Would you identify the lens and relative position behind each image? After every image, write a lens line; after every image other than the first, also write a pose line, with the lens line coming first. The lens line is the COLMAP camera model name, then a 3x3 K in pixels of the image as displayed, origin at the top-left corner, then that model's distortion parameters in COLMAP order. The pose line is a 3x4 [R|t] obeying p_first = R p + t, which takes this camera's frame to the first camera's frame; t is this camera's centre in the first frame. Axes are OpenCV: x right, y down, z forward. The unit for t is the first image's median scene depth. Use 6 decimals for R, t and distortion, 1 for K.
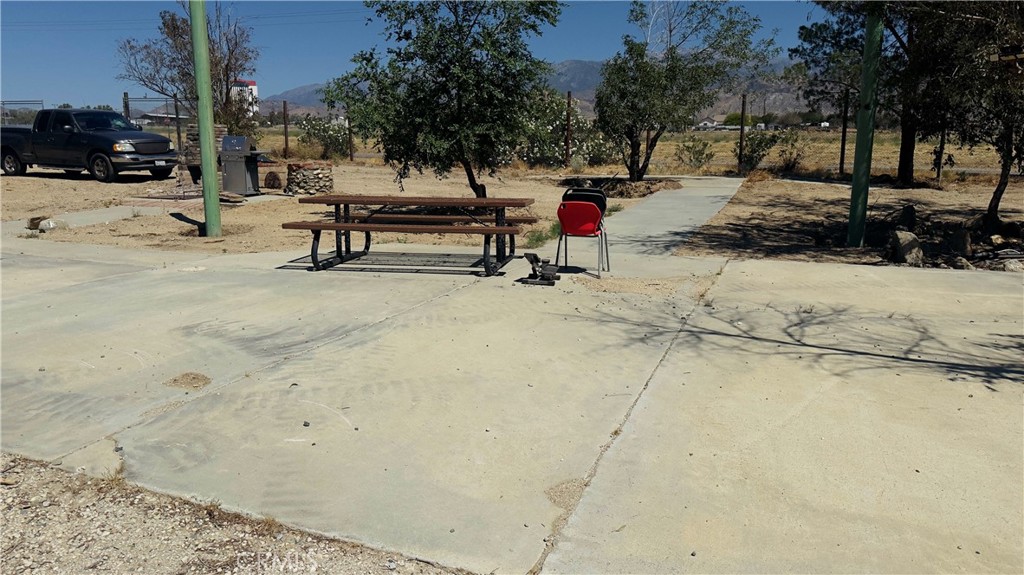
lens RADIAL K [[719.1, 0, 512.0], [0, 719.1, 293.1], [0, 0, 1]] dist [0.038008, -0.056864]
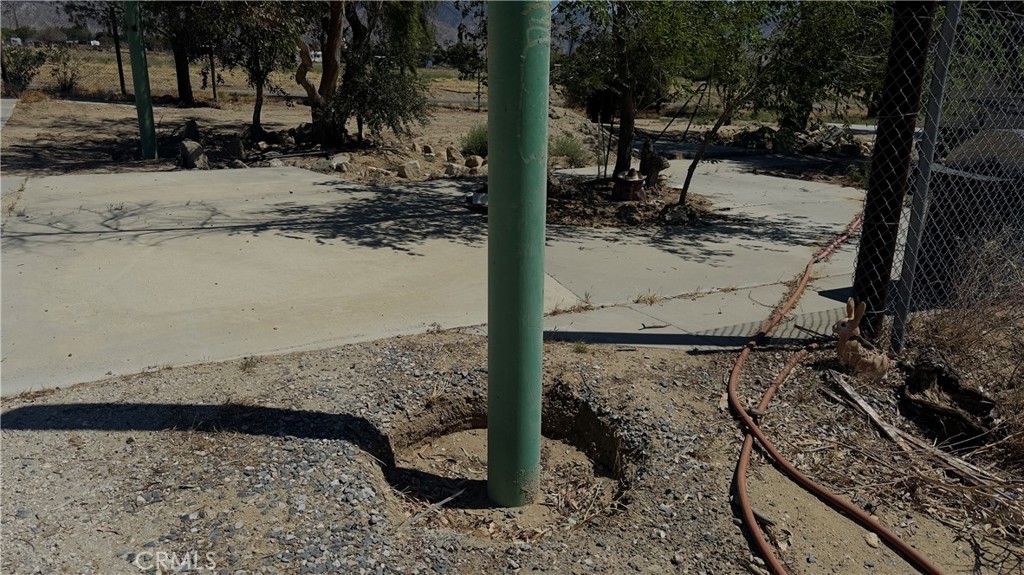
lens RADIAL K [[719.1, 0, 534.0], [0, 719.1, 296.1], [0, 0, 1]] dist [0.038008, -0.056864]
pose [[0.605011, -0.213698, 0.767004, -0.063645], [0.132595, 0.976900, 0.167587, 0.031780], [-0.785099, 0.000309, 0.619370, -0.143102]]
